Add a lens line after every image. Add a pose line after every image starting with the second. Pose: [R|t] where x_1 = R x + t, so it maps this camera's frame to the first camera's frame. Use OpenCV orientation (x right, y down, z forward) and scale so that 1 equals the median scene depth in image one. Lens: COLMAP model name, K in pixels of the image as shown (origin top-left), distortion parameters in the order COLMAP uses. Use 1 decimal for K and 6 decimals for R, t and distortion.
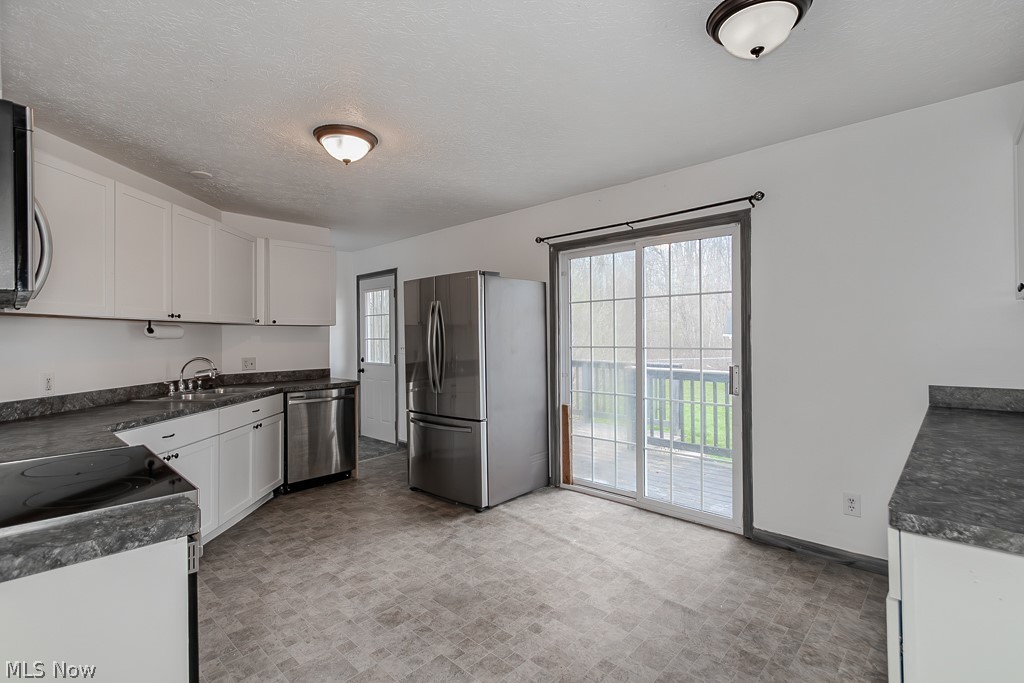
lens RADIAL K [[469.7, 0, 512.0], [0, 469.7, 341.5], [0, 0, 1]] dist [-0.000824, -0.000265]
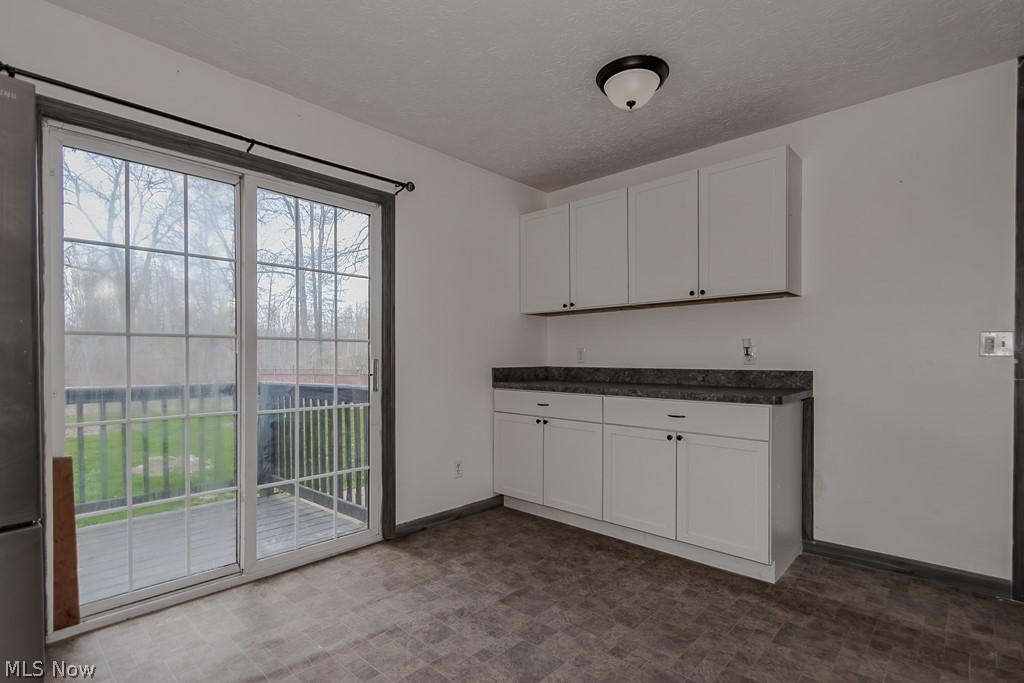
lens RADIAL K [[486.9, 0, 513.3], [0, 486.9, 366.2], [0, 0, 1]] dist [0.000028, -0.001100]
pose [[0.003823, -0.006773, 0.999970, -0.501646], [0.013489, 0.999886, 0.006721, 0.065560], [-0.999902, 0.013463, 0.003914, 0.769635]]
